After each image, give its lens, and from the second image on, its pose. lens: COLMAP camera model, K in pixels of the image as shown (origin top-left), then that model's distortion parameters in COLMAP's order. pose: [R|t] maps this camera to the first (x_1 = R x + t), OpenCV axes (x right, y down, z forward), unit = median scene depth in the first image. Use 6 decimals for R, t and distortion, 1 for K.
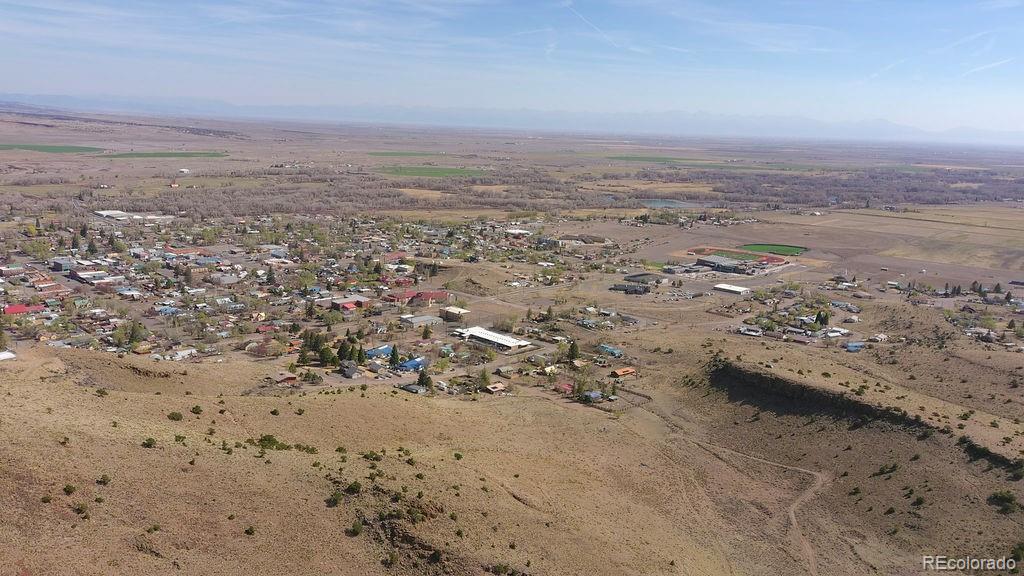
lens RADIAL K [[784.6, 0, 509.5], [0, 784.6, 291.8], [0, 0, 1]] dist [0.132700, -0.210303]
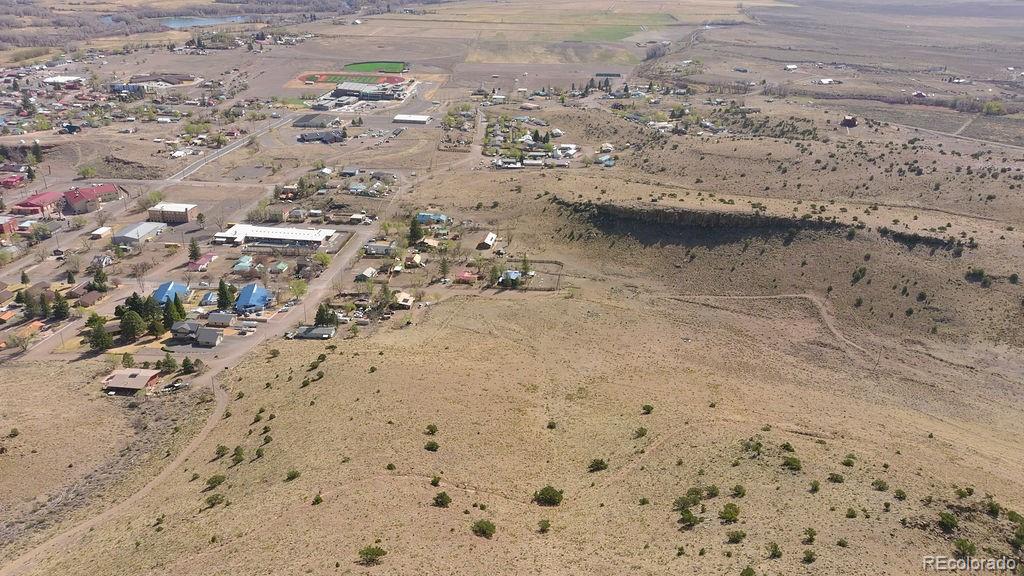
lens RADIAL K [[784.6, 0, 509.5], [0, 784.6, 291.8], [0, 0, 1]] dist [0.132700, -0.210303]
pose [[0.780381, -0.274679, 0.561744, -0.297937], [0.139715, 0.952236, 0.271527, -0.067048], [-0.609496, -0.133410, 0.781484, 0.257538]]
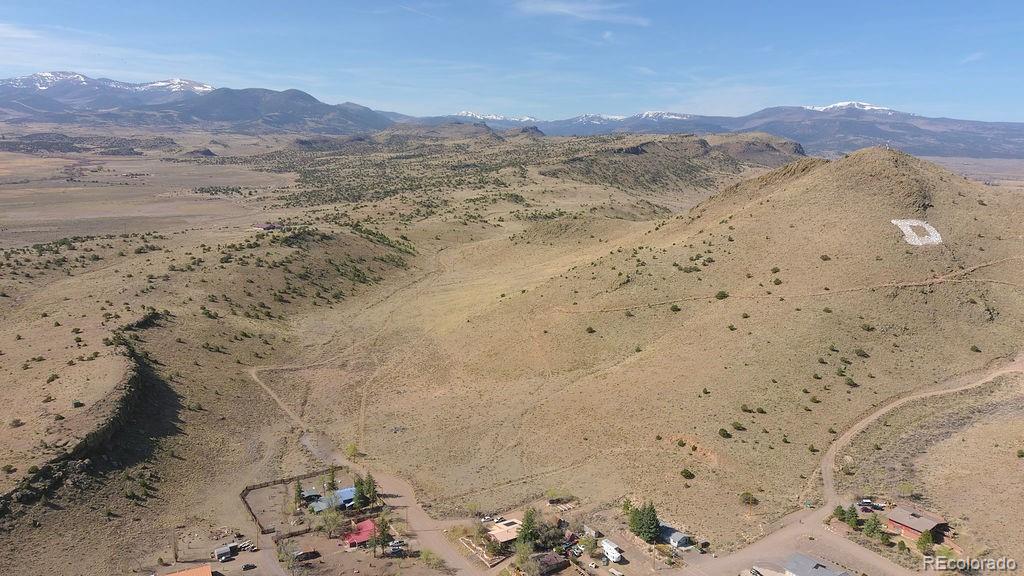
lens RADIAL K [[784.6, 0, 509.5], [0, 784.6, 291.8], [0, 0, 1]] dist [0.132700, -0.210303]
pose [[-0.983451, -0.088855, 0.157891, -0.069504], [-0.020740, 0.920963, 0.389099, -0.177974], [-0.179985, 0.379385, -0.907564, 1.123994]]
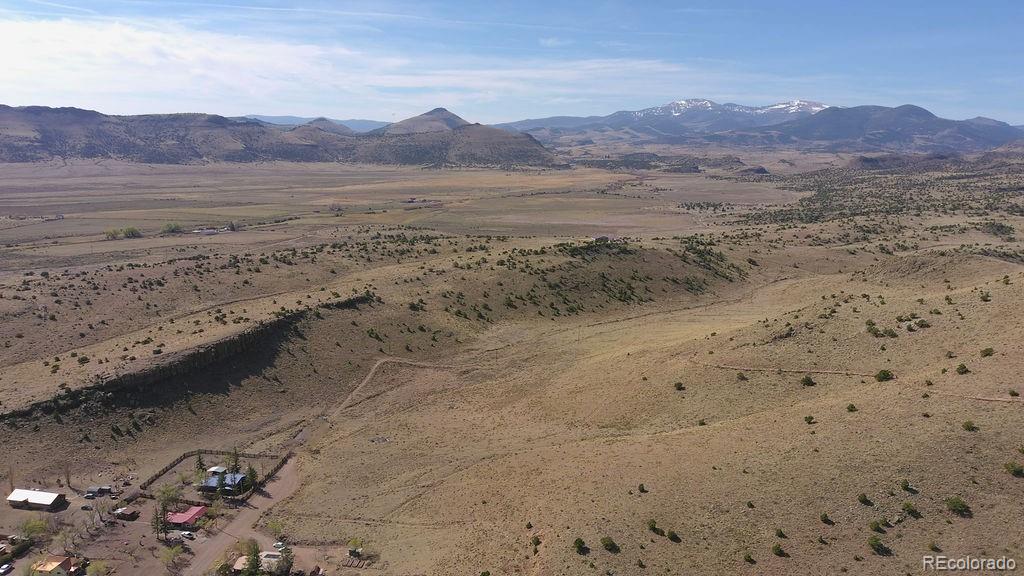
lens RADIAL K [[784.6, 0, 509.5], [0, 784.6, 291.8], [0, 0, 1]] dist [0.132700, -0.210303]
pose [[-0.617835, -0.193670, 0.762084, -0.350579], [0.115026, 0.936506, 0.331250, -0.134571], [-0.777849, 0.292317, -0.556328, 0.879289]]
